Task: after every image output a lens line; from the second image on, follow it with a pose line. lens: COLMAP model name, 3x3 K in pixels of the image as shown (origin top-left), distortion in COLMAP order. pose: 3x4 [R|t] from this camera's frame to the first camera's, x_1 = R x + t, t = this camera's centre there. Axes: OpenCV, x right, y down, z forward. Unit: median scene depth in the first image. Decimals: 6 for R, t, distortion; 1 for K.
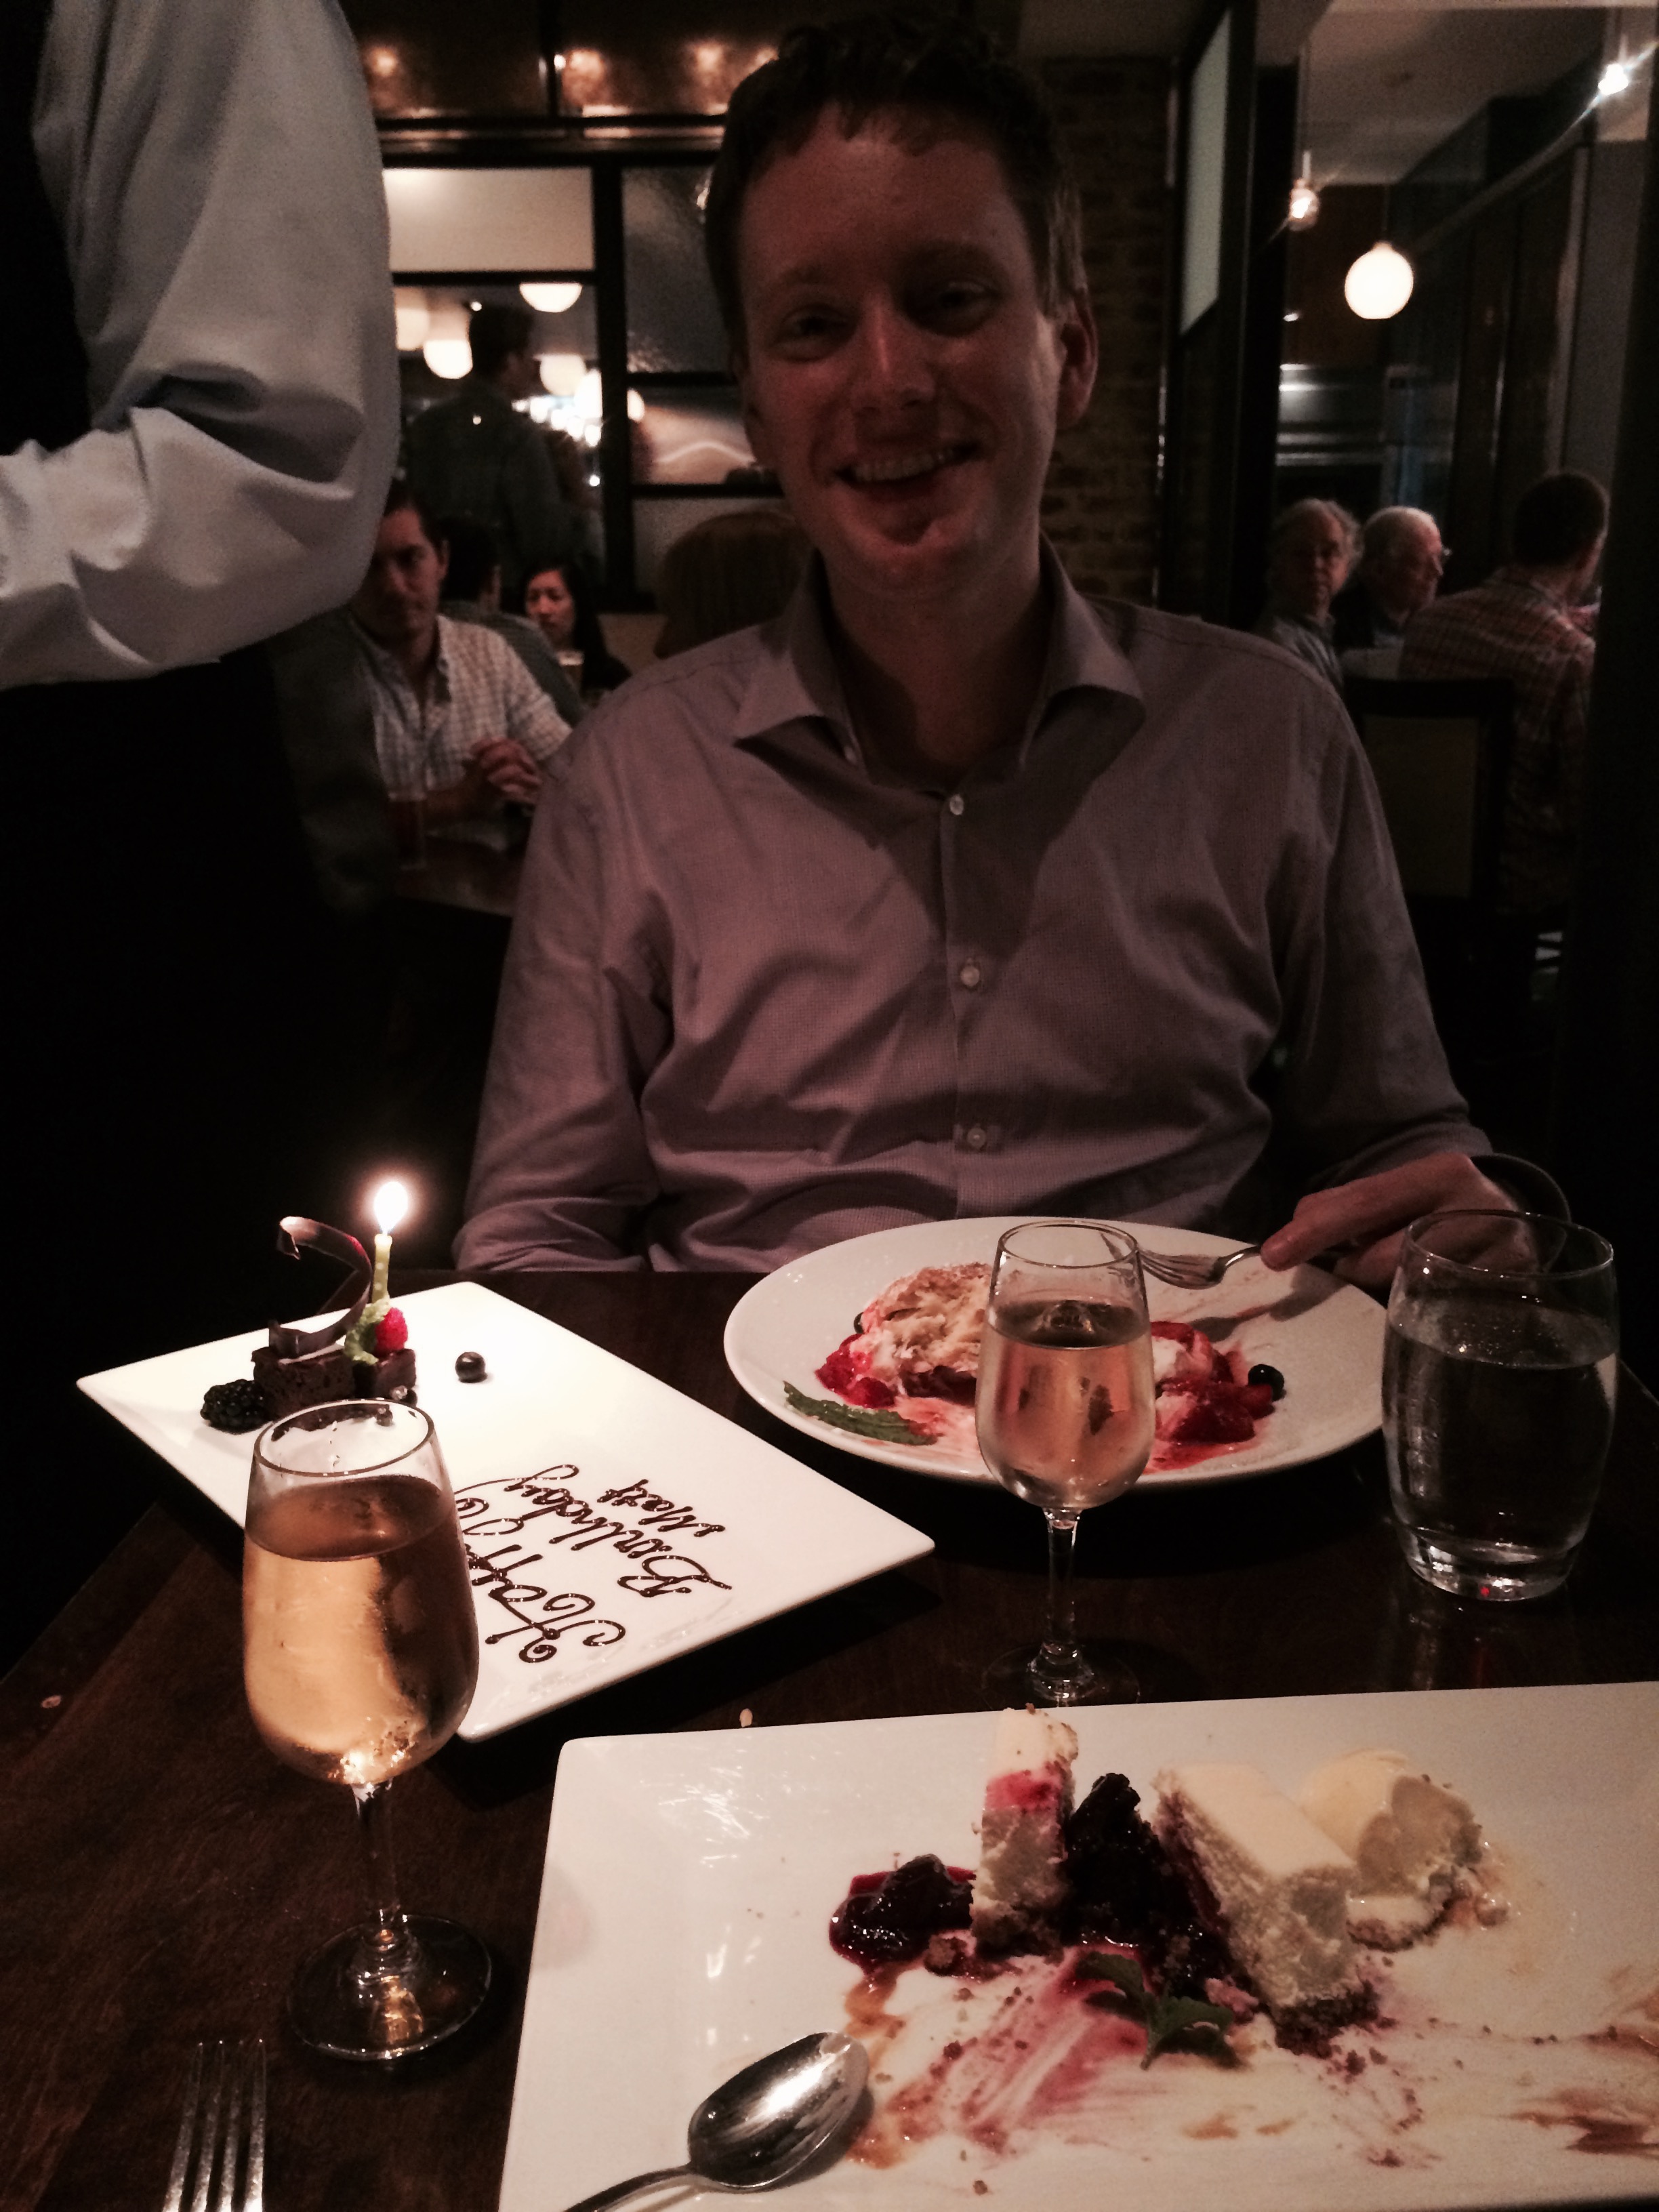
lens RADIAL K [[1818.1, 0, 829.5], [0, 1818.1, 1106.0], [0, 0, 1]] dist [0.097245, -0.162208]
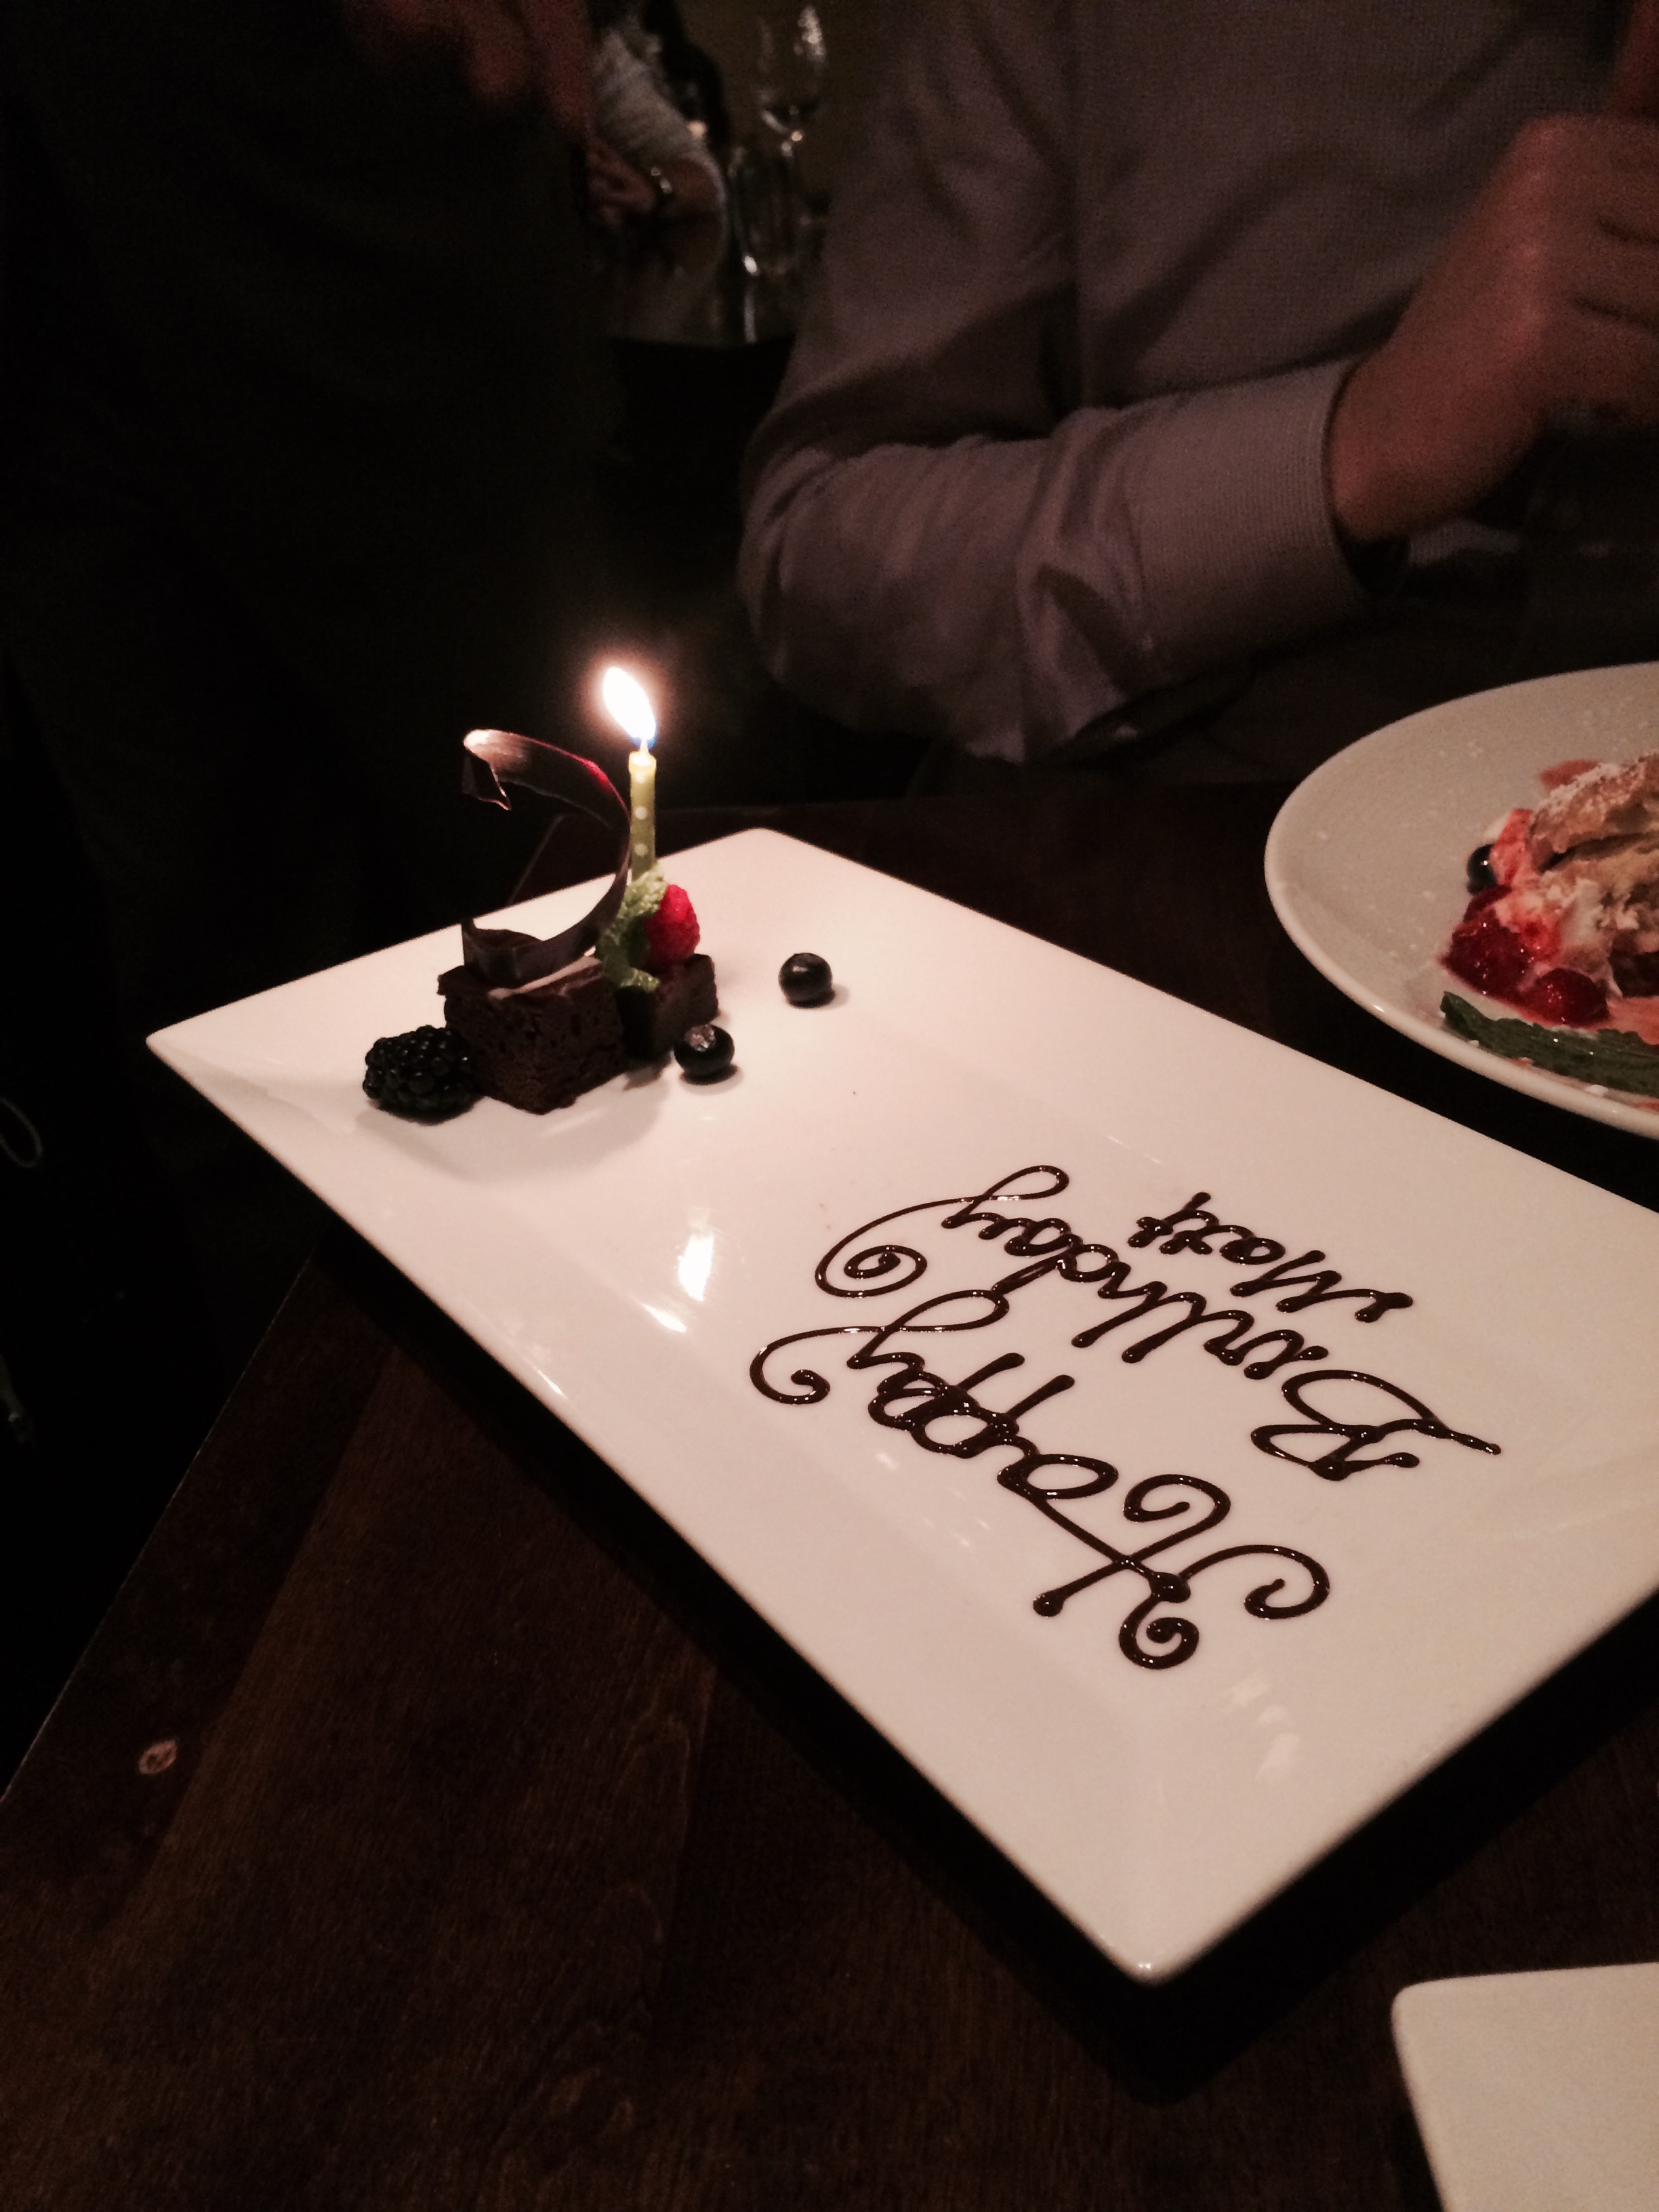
lens RADIAL K [[1818.1, 0, 829.5], [0, 1818.1, 1106.0], [0, 0, 1]] dist [0.097245, -0.162208]
pose [[0.996756, -0.045948, -0.066079, -0.174264], [0.061789, 0.962968, 0.262439, 0.035339], [0.051574, -0.265671, 0.962683, 0.497686]]
